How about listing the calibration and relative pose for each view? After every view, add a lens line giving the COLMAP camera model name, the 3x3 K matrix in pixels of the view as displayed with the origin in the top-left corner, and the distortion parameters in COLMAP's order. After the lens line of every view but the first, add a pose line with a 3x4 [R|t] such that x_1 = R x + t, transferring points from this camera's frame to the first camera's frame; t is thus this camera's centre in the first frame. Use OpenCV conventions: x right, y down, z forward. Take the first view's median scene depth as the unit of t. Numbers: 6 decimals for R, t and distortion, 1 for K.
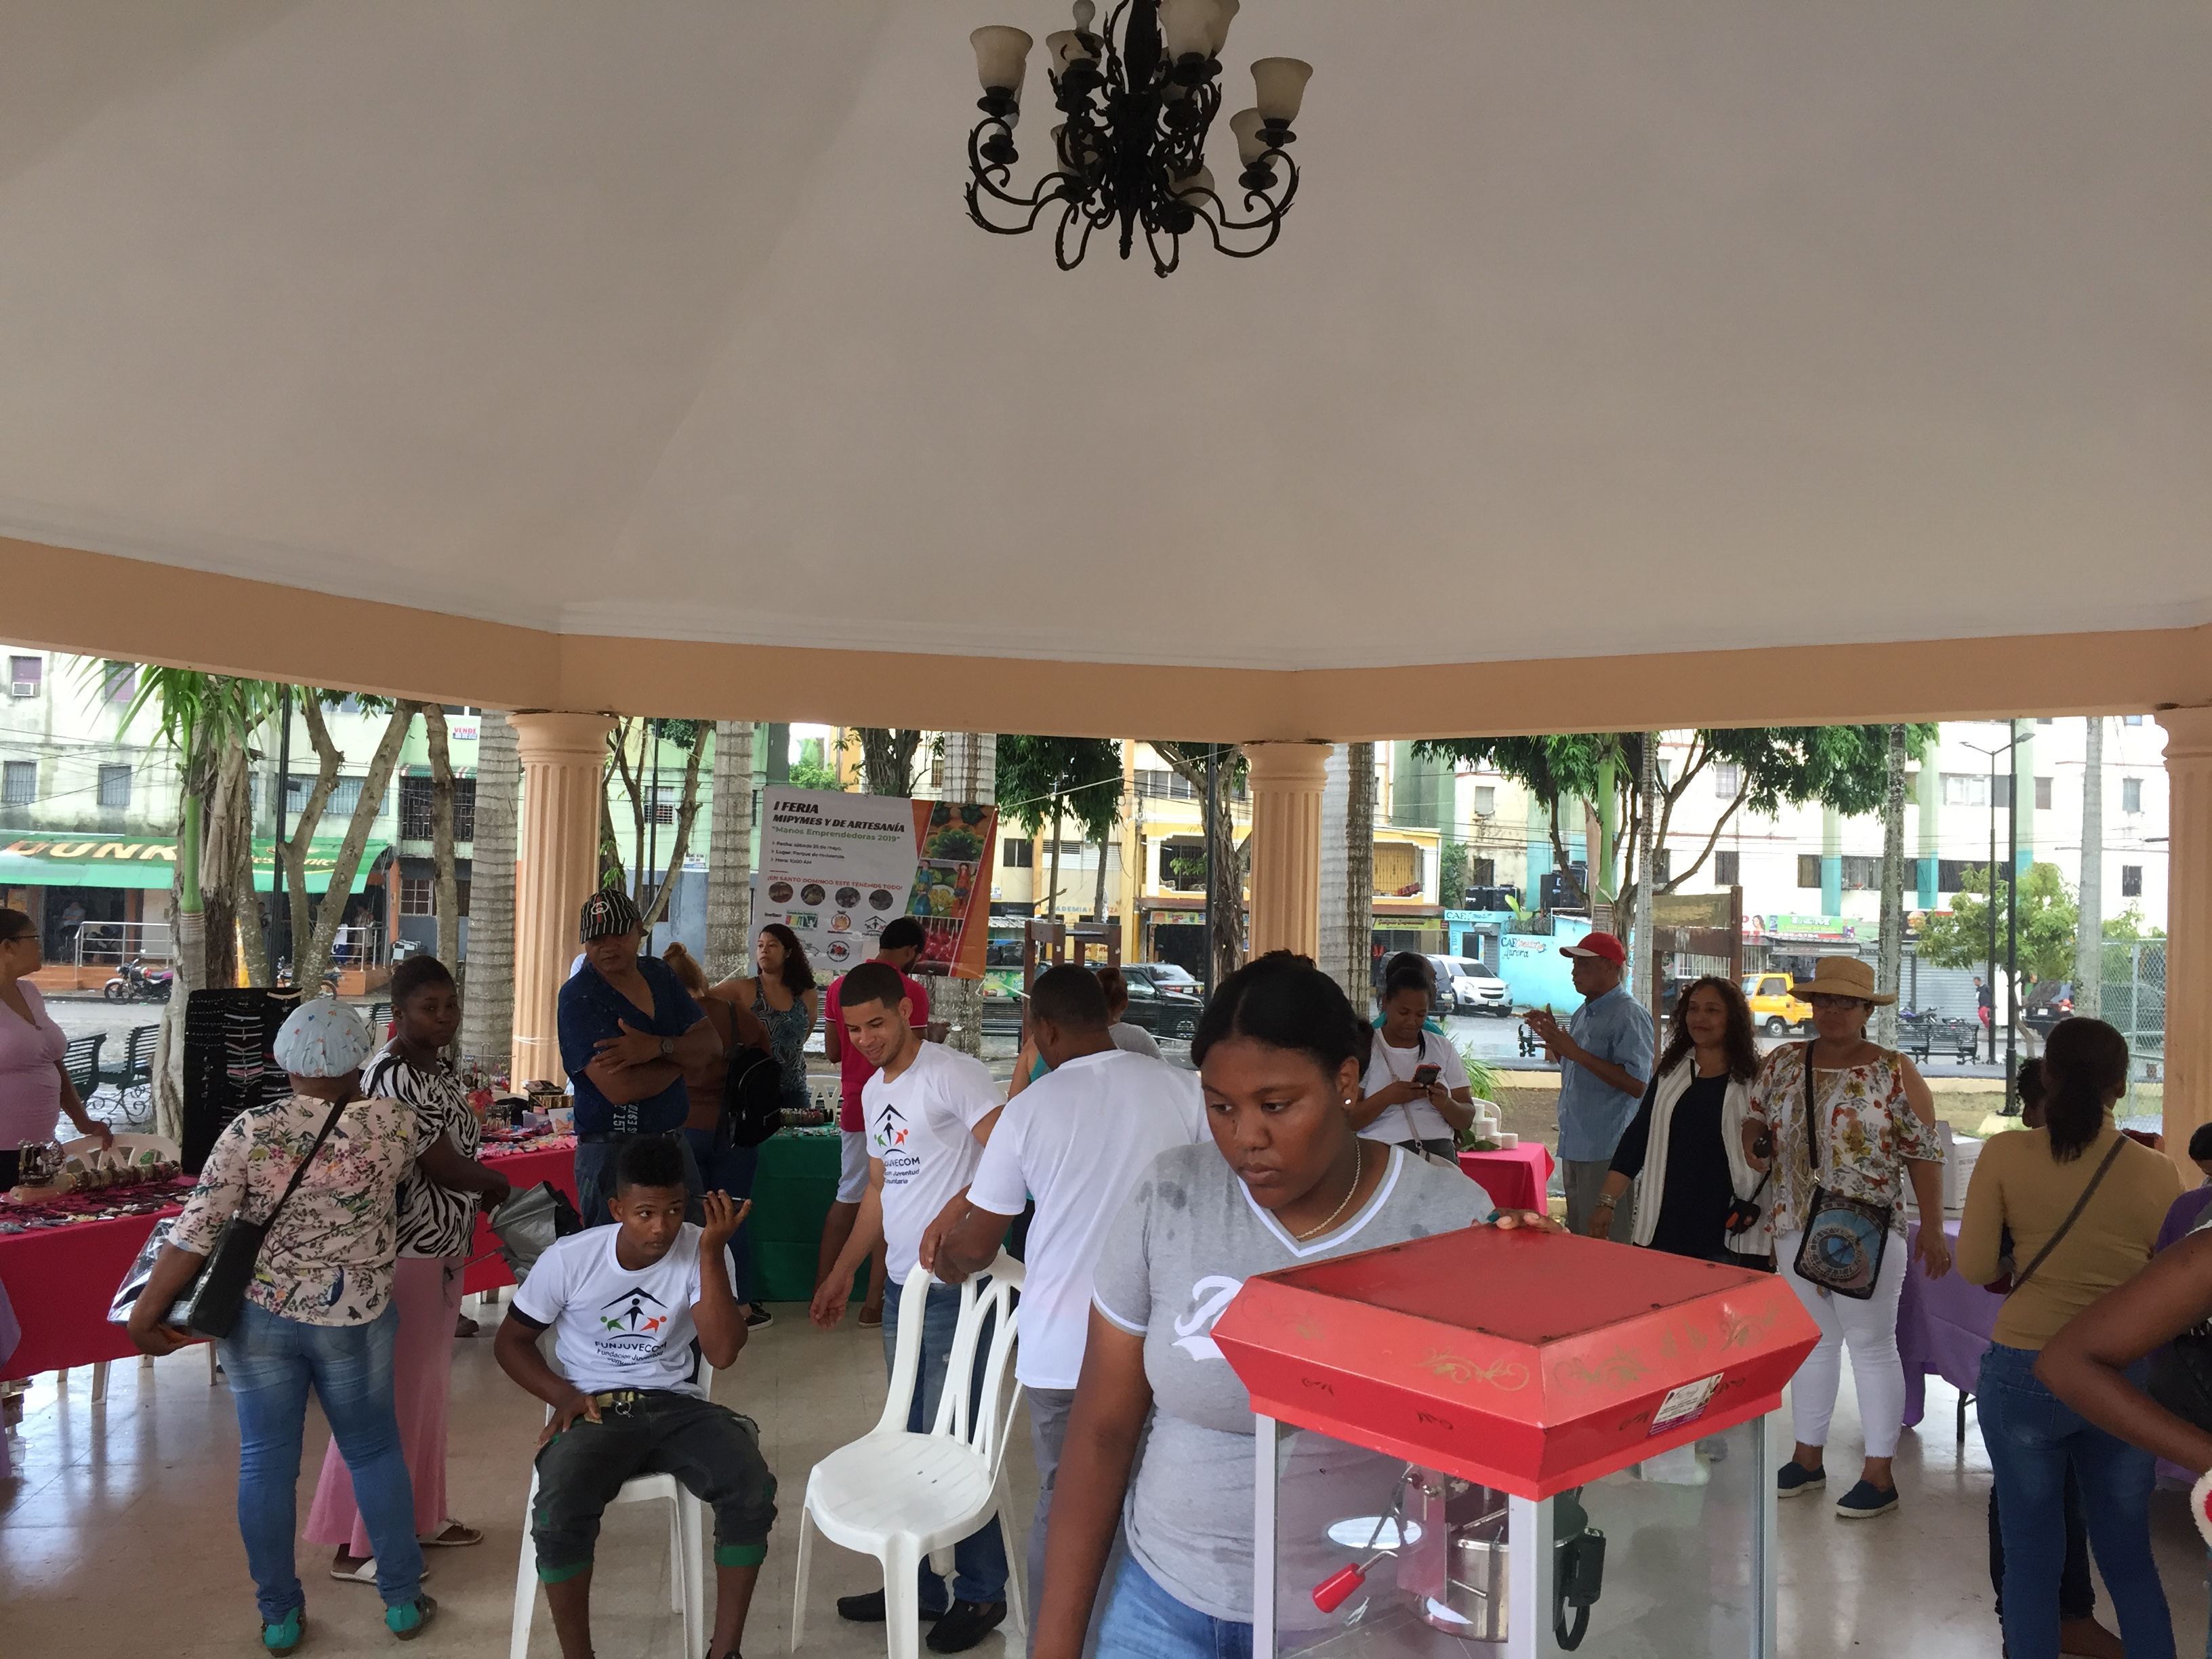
lens RADIAL K [[1887.7, 0, 1091.9], [0, 1887.7, 828.9], [0, 0, 1]] dist [0.094309, -0.132061]
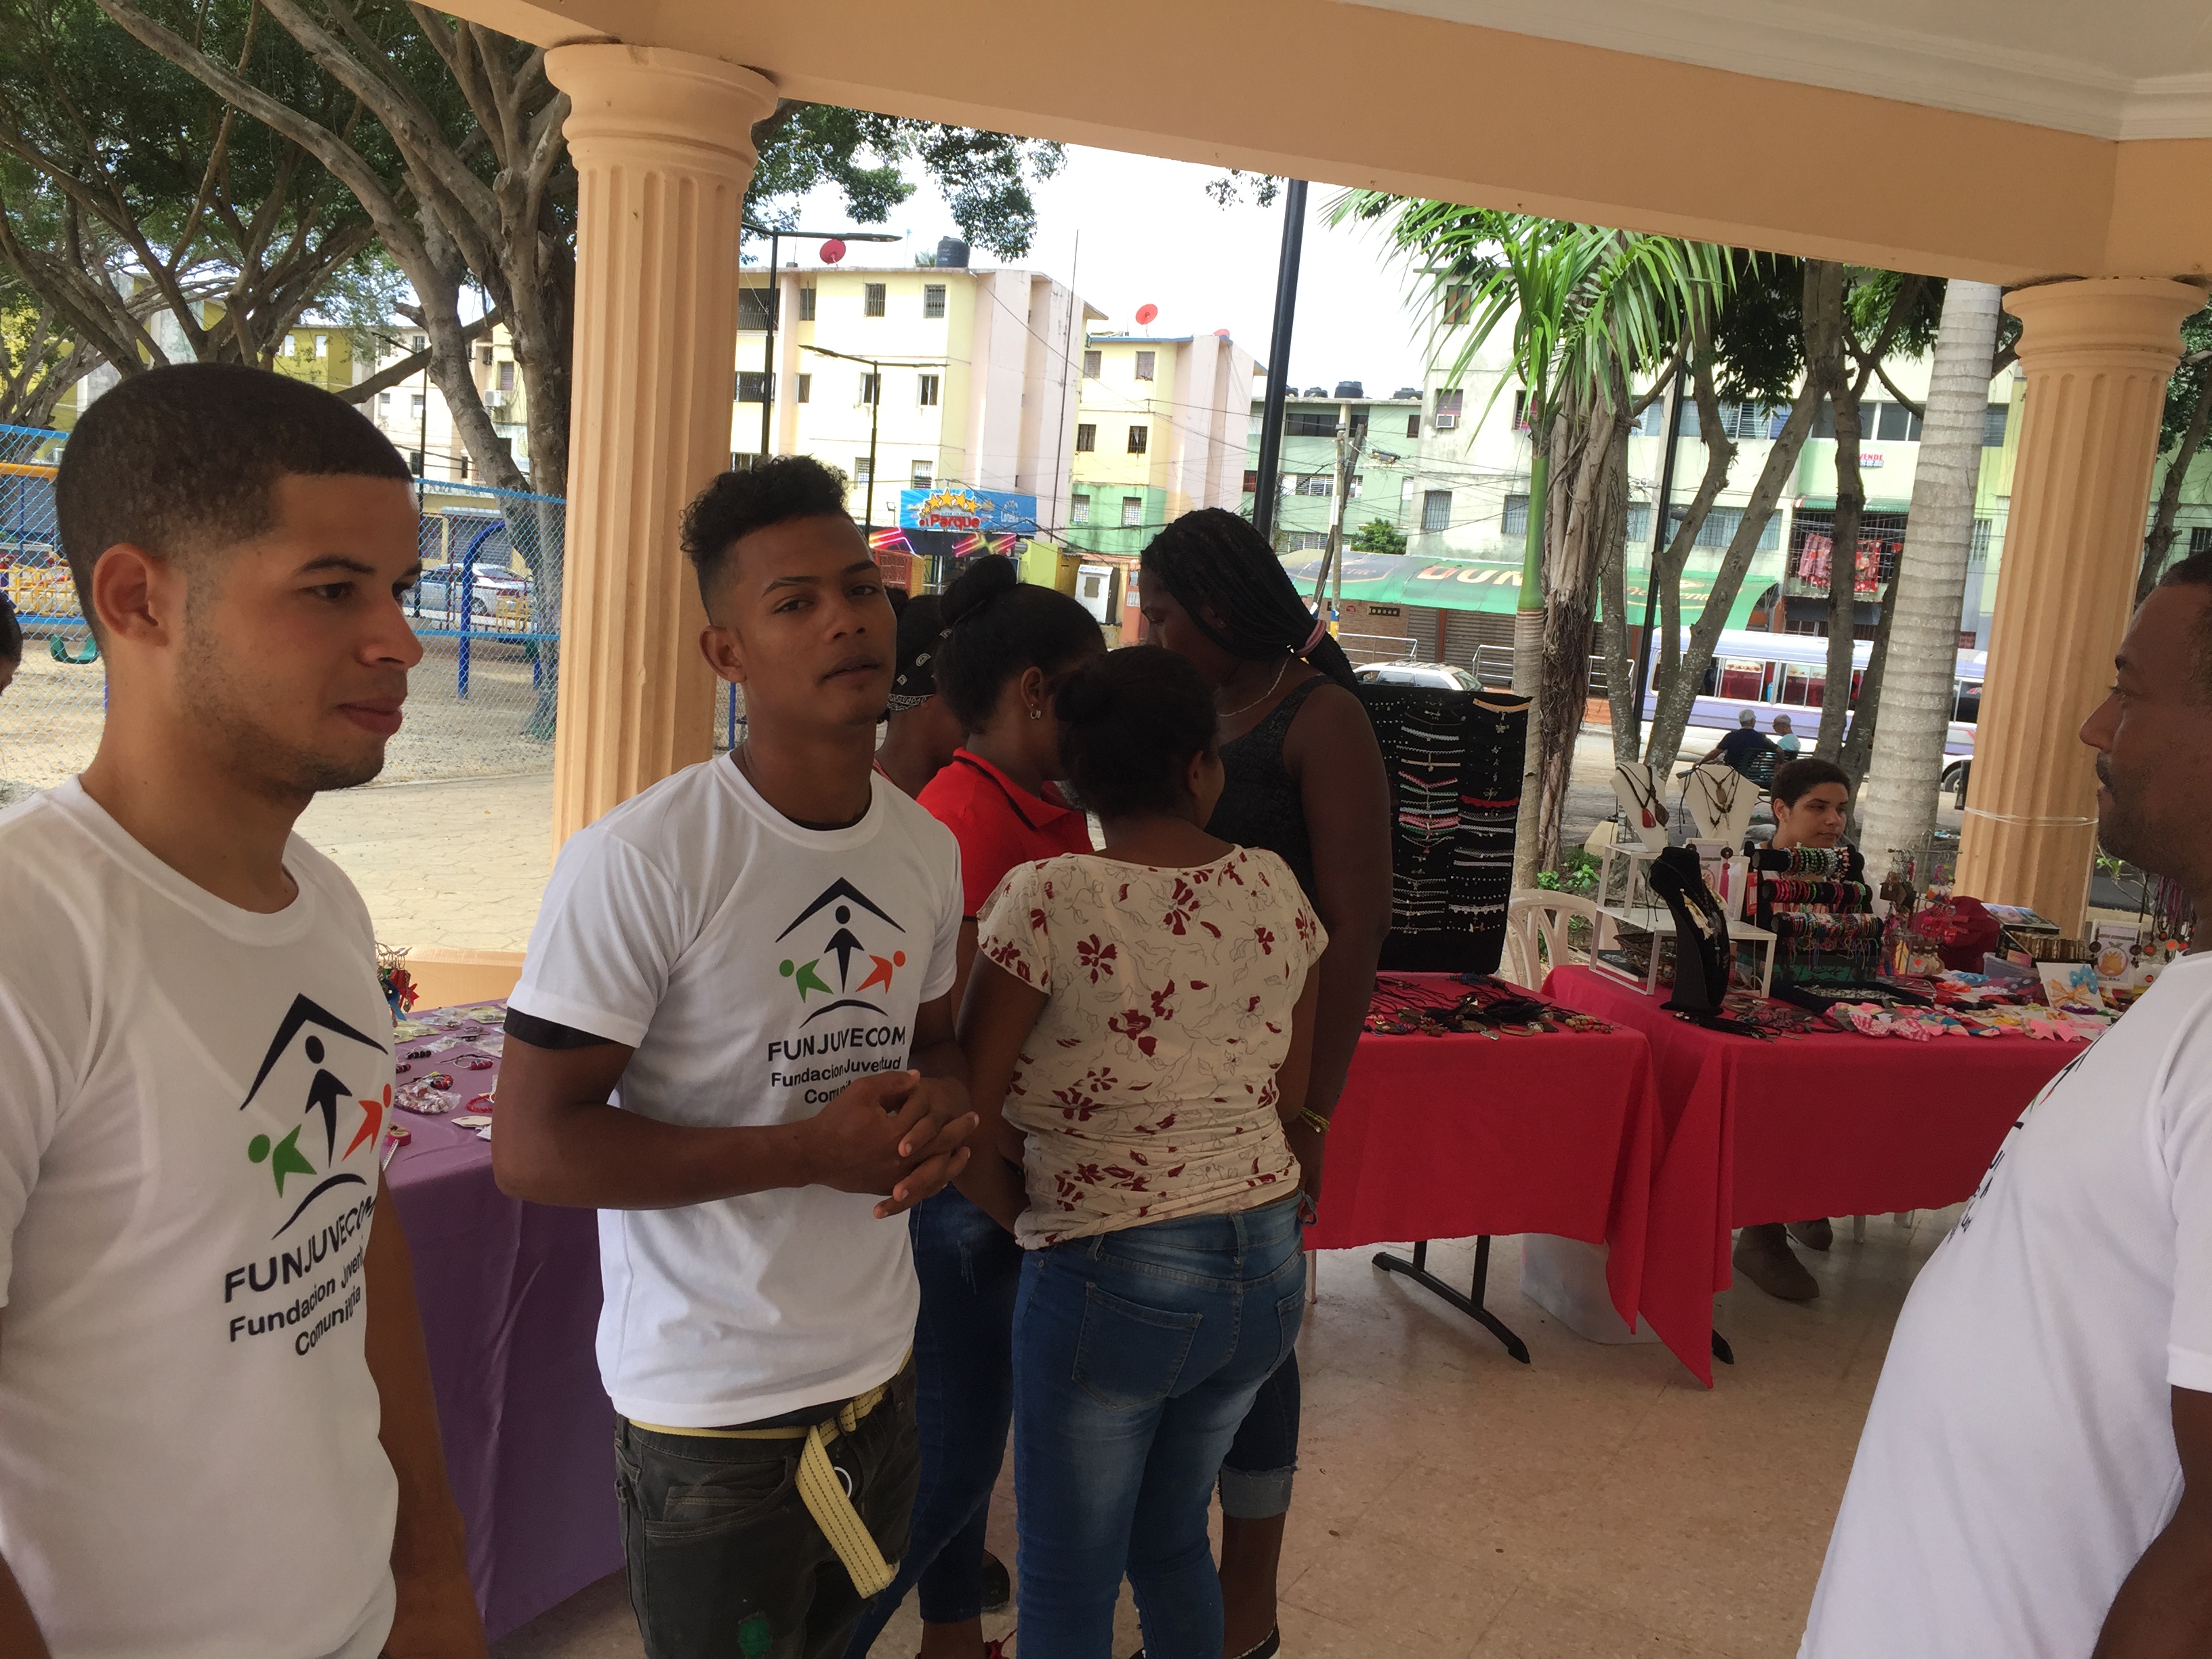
lens RADIAL K [[1879.3, 0, 1109.3], [0, 1879.3, 820.7], [0, 0, 1]] dist [0.096034, -0.129536]
pose [[0.774662, 0.115883, -0.621667, -0.028310], [-0.037145, 0.989707, 0.138202, 0.008202], [0.631284, -0.083968, 0.770993, 0.063300]]
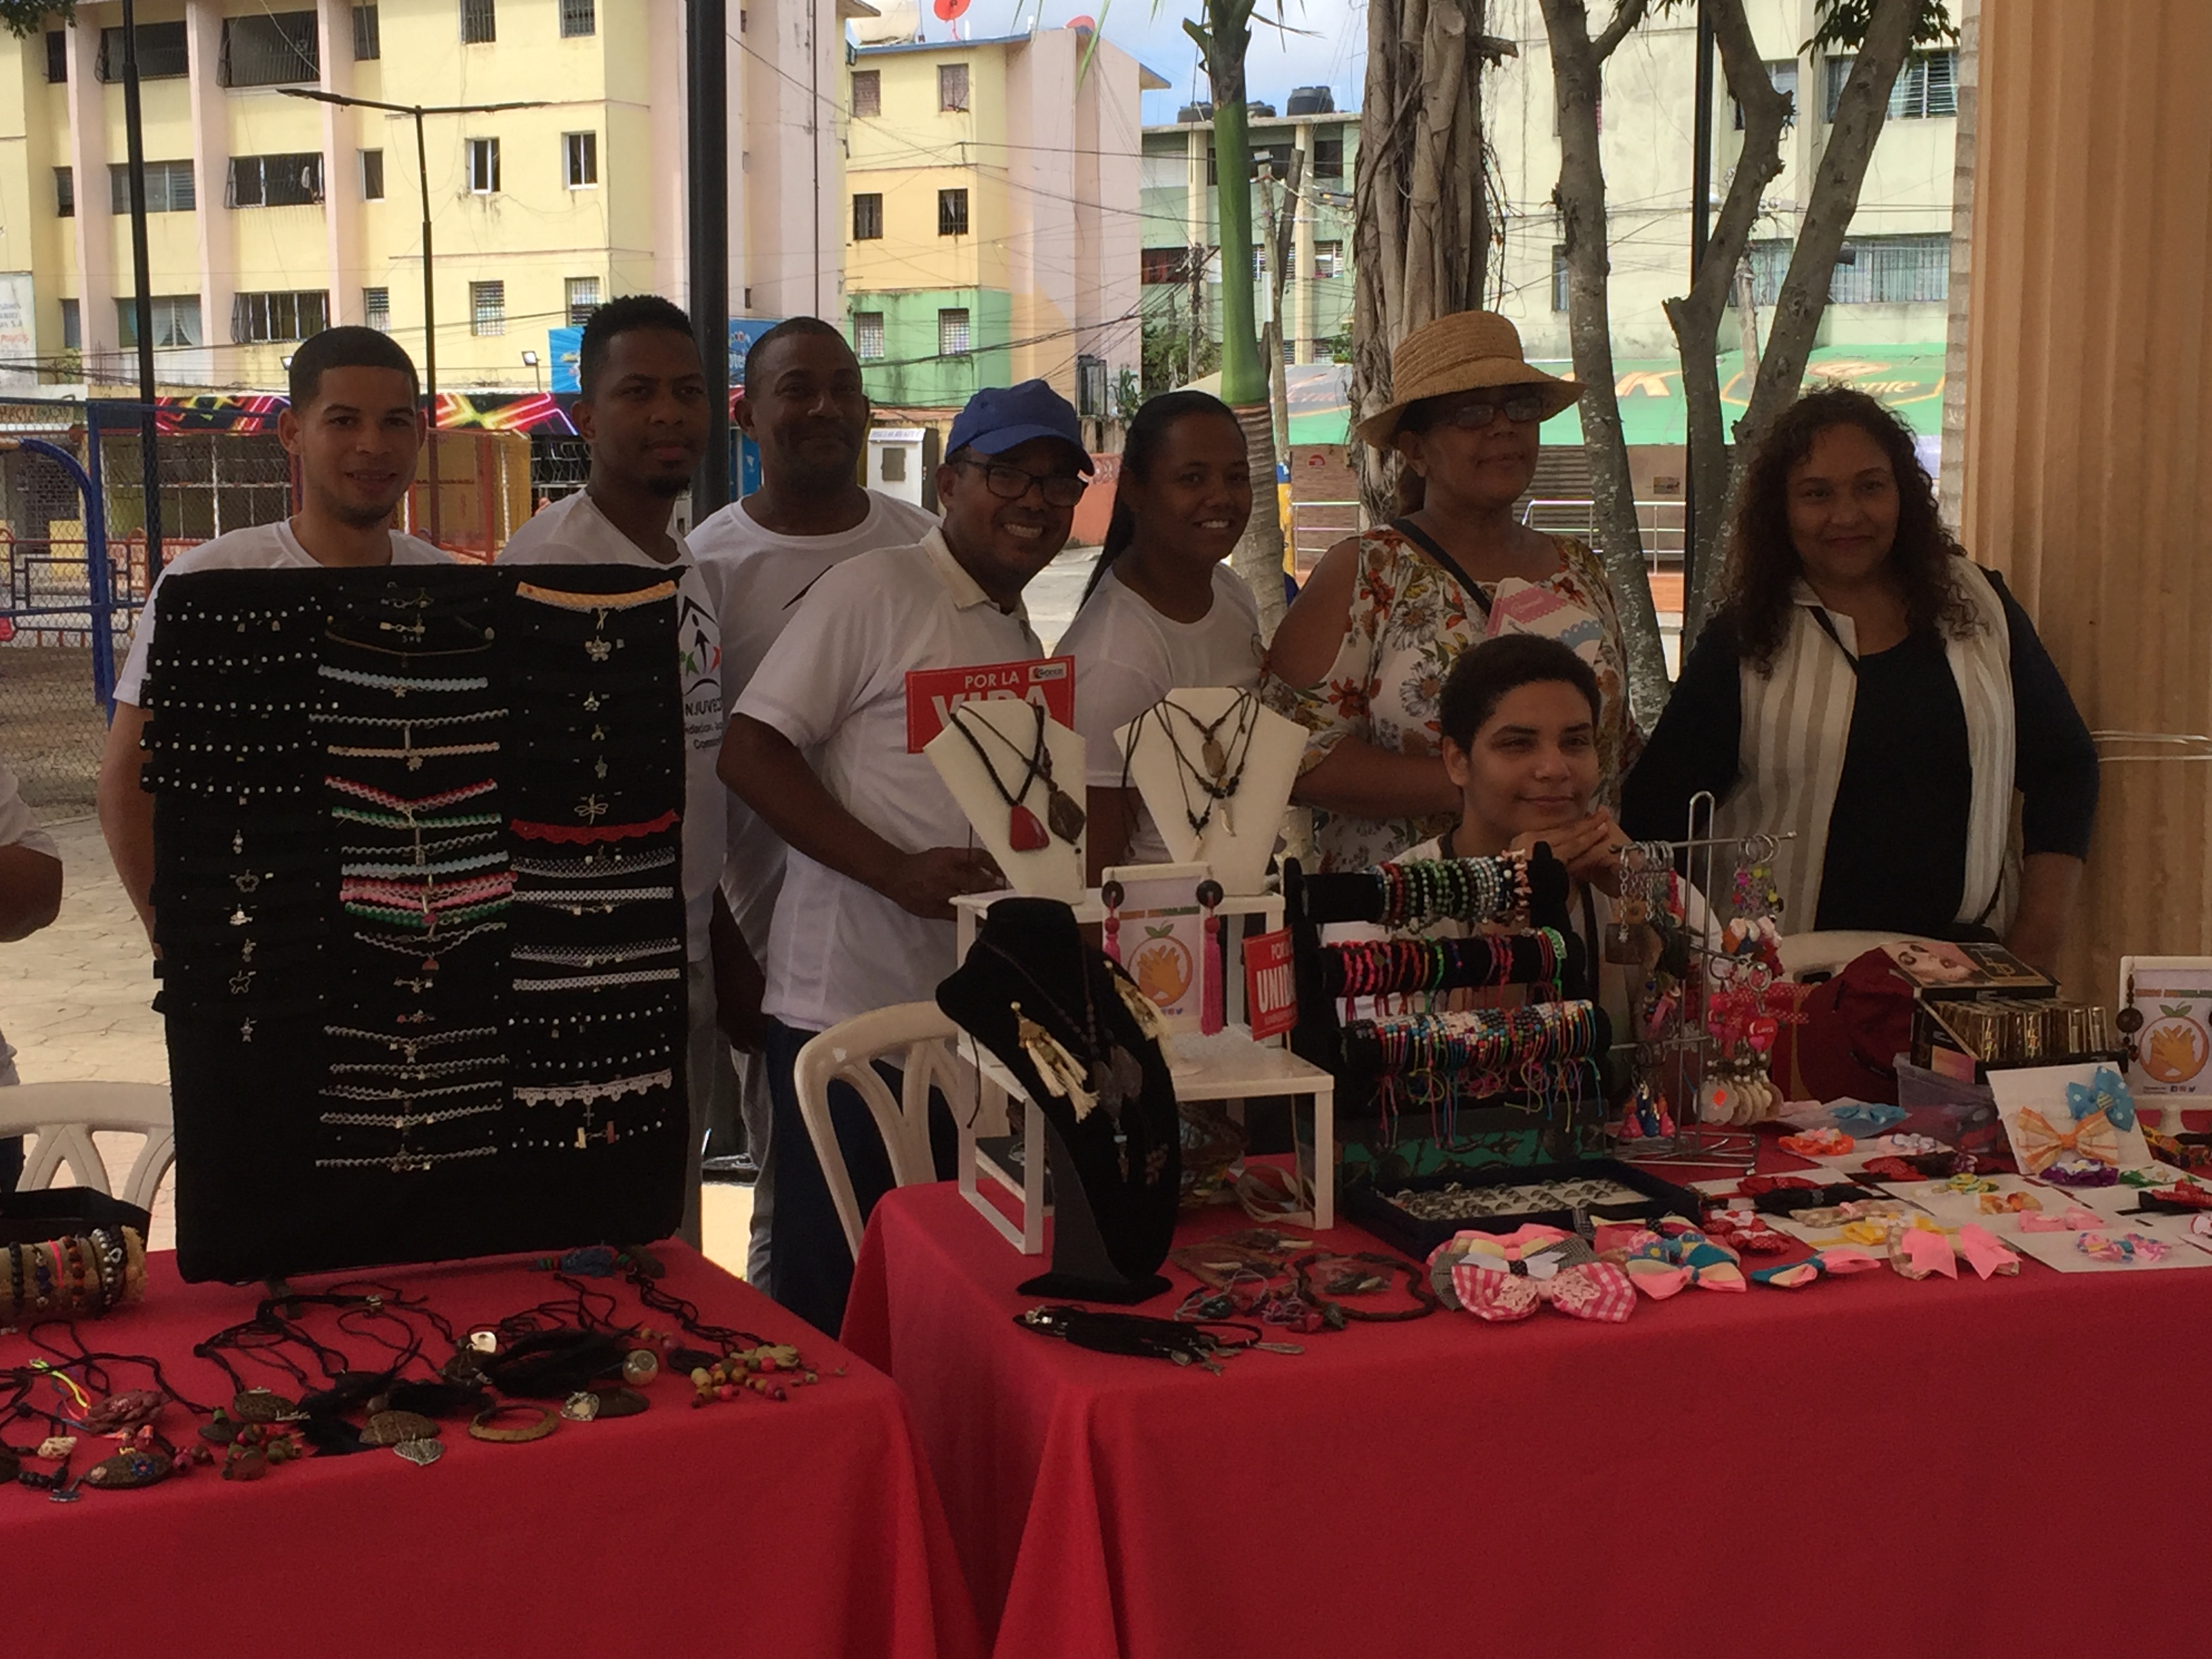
lens RADIAL K [[3092.9, 0, 1106.0], [0, 3092.9, 829.5], [0, 0, 1]] dist [0.040766, 0.084673]
pose [[0.797574, 0.038372, -0.601999, -0.025508], [0.053402, 0.989565, 0.133827, 0.011692], [0.600852, -0.138885, 0.787202, 0.104887]]
